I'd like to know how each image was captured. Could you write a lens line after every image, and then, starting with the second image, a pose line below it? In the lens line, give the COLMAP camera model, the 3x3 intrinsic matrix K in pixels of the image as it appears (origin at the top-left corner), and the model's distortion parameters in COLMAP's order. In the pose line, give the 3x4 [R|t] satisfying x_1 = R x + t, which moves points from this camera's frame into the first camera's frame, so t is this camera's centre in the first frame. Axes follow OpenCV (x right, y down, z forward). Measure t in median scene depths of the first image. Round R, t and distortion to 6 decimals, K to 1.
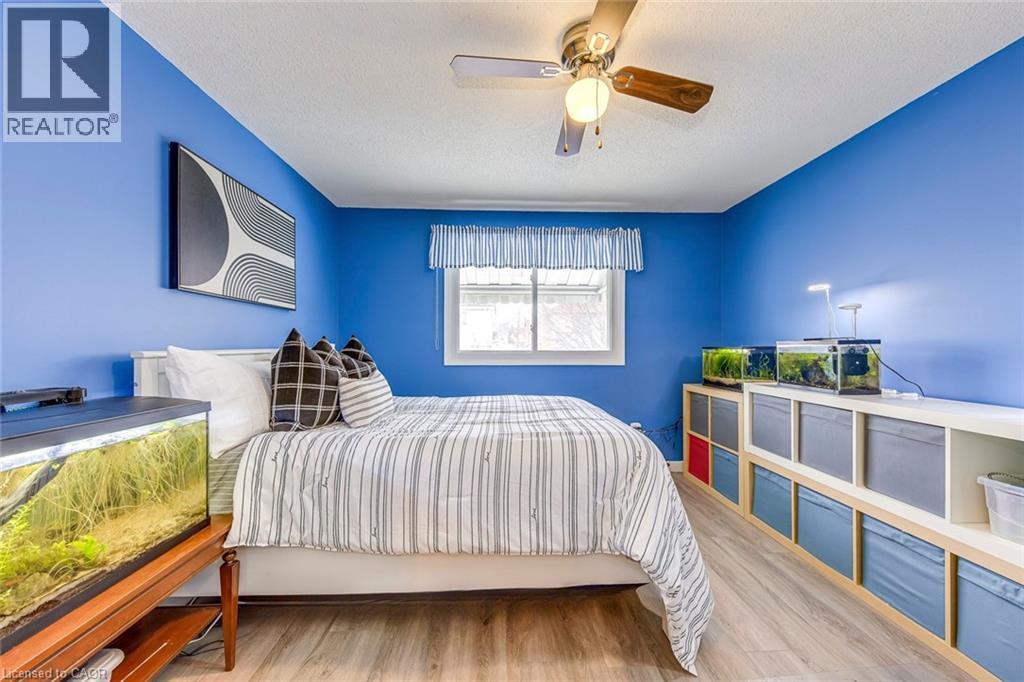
lens RADIAL K [[375.4, 0, 508.3], [0, 375.4, 345.9], [0, 0, 1]] dist [0.009358, -0.000588]
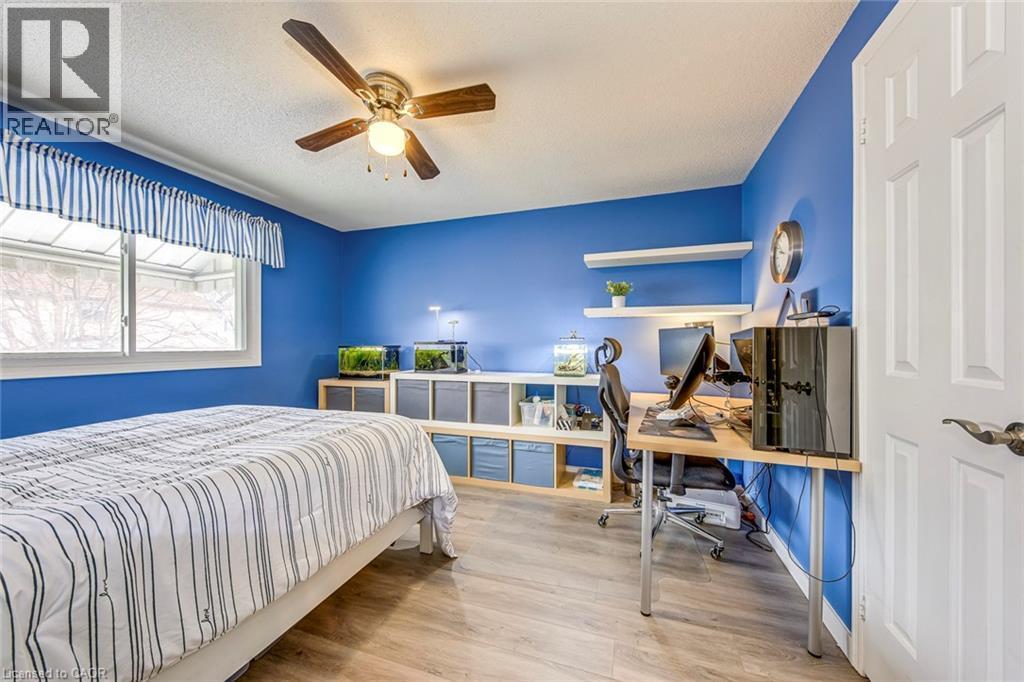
lens RADIAL K [[375.4, 0, 507.5], [0, 375.4, 344.7], [0, 0, 1]] dist [0.009358, -0.000588]
pose [[0.360493, -0.002331, 0.932759, -0.562054], [0.000093, 0.999997, 0.002463, -0.005497], [-0.932762, -0.000801, 0.360492, 0.158657]]
